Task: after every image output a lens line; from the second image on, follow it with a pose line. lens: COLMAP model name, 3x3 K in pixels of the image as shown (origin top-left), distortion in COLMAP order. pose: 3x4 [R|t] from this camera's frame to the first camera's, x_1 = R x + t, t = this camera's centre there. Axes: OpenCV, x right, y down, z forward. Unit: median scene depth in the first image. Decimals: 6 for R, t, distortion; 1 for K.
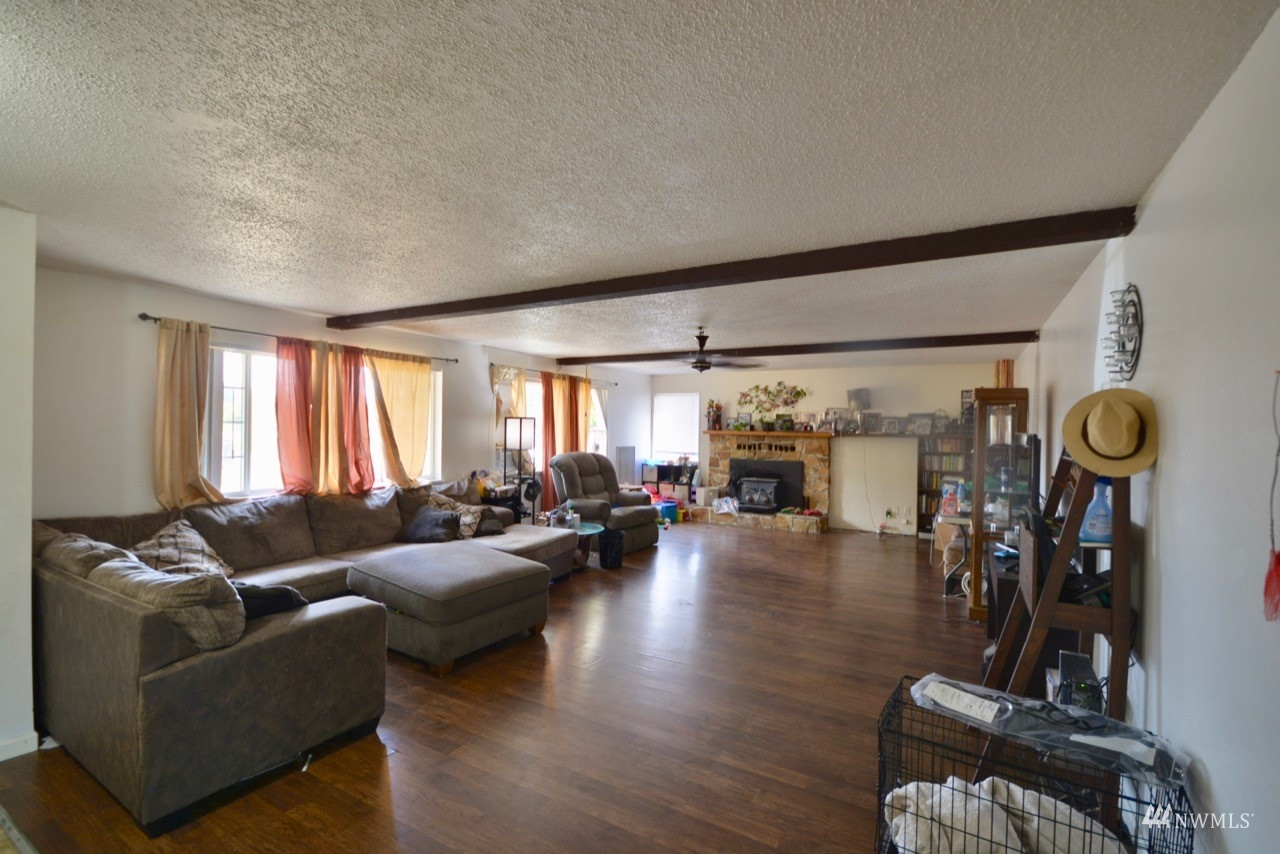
lens RADIAL K [[556.8, 0, 640.0], [0, 556.8, 427.0], [0, 0, 1]] dist [0.015734, -0.009201]
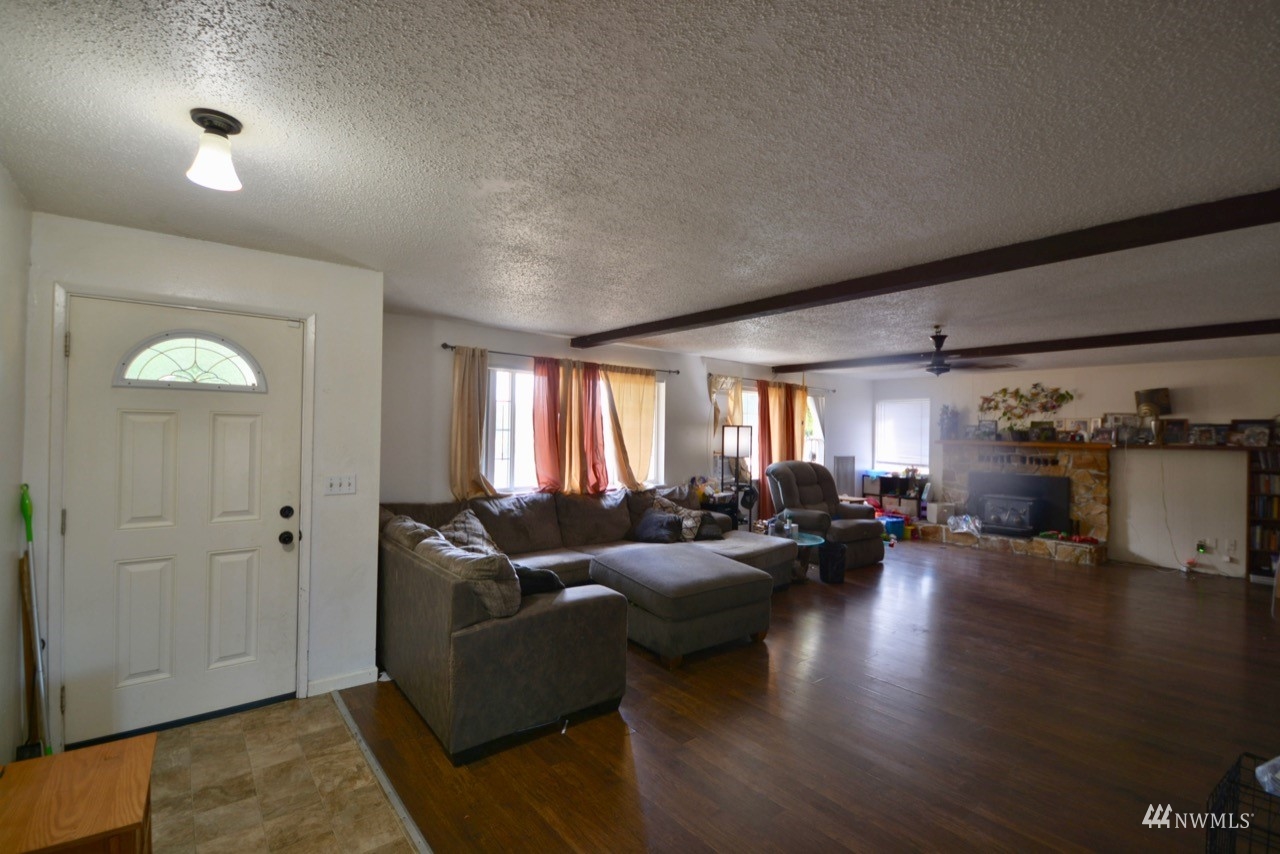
lens RADIAL K [[556.8, 0, 640.0], [0, 556.8, 427.0], [0, 0, 1]] dist [0.015734, -0.009201]
pose [[0.939401, -0.001329, -0.342818, -0.041997], [-0.004238, 0.999871, -0.015488, 0.002440], [0.342795, 0.016002, 0.939274, -0.021956]]
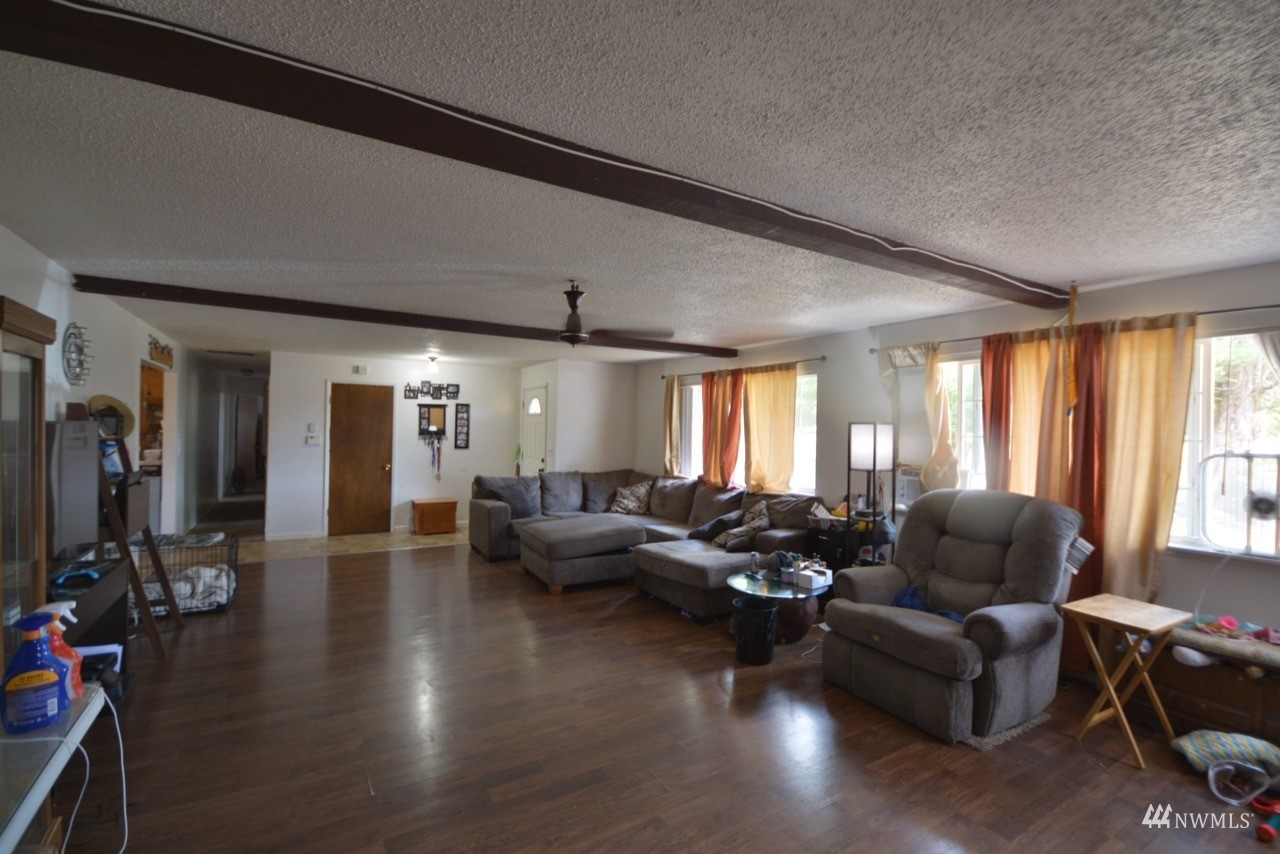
lens RADIAL K [[556.8, 0, 640.0], [0, 556.8, 427.0], [0, 0, 1]] dist [0.015734, -0.009201]
pose [[-0.465119, -0.019049, -0.885043, 0.652171], [-0.022095, 0.999707, -0.009905, 0.000511], [0.884973, 0.014948, -0.465403, 1.363404]]
